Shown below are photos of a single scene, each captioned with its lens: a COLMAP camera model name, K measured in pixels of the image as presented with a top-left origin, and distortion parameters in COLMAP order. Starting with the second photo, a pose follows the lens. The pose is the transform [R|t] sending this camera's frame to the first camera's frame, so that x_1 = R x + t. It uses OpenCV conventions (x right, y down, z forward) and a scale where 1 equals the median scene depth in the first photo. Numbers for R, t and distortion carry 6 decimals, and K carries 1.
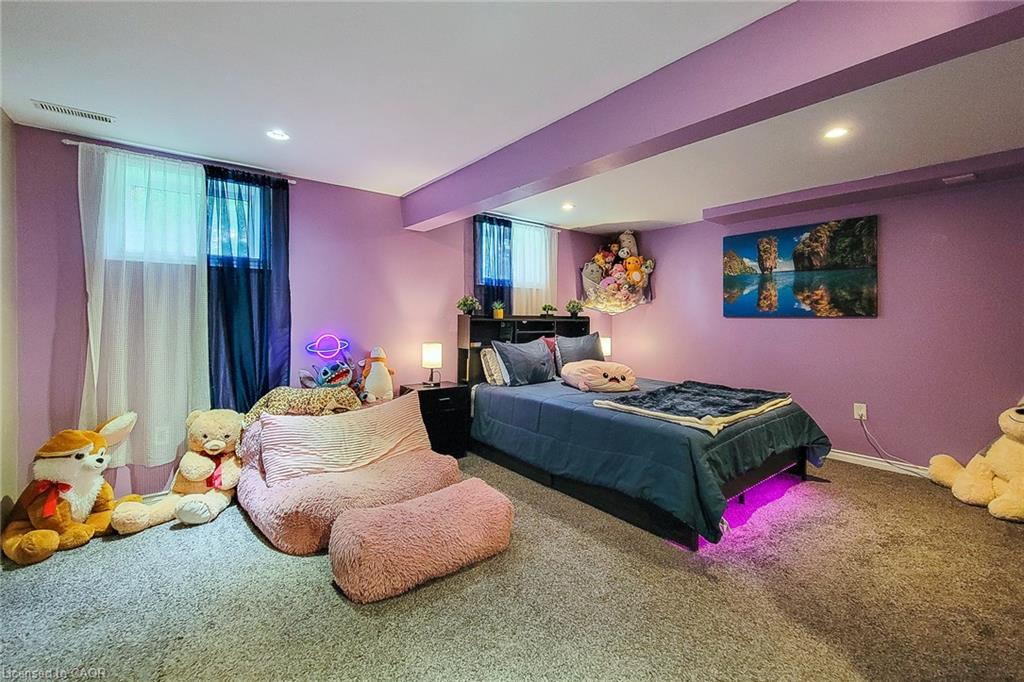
lens RADIAL K [[430.7, 0, 504.5], [0, 430.7, 323.3], [0, 0, 1]] dist [0.000789, 0.000161]
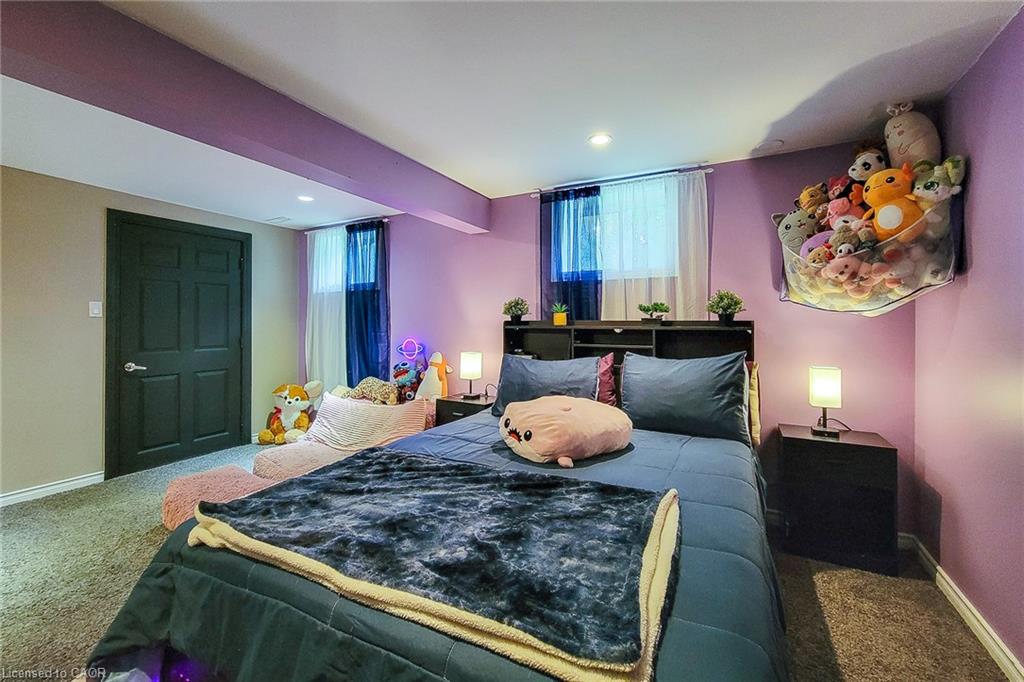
lens RADIAL K [[430.7, 0, 504.5], [0, 430.7, 323.3], [0, 0, 1]] dist [0.000789, 0.000161]
pose [[0.392773, -0.005055, -0.919622, 0.591074], [-0.005608, 0.999953, -0.007892, -0.008076], [0.919618, 0.008258, 0.392726, 0.584015]]
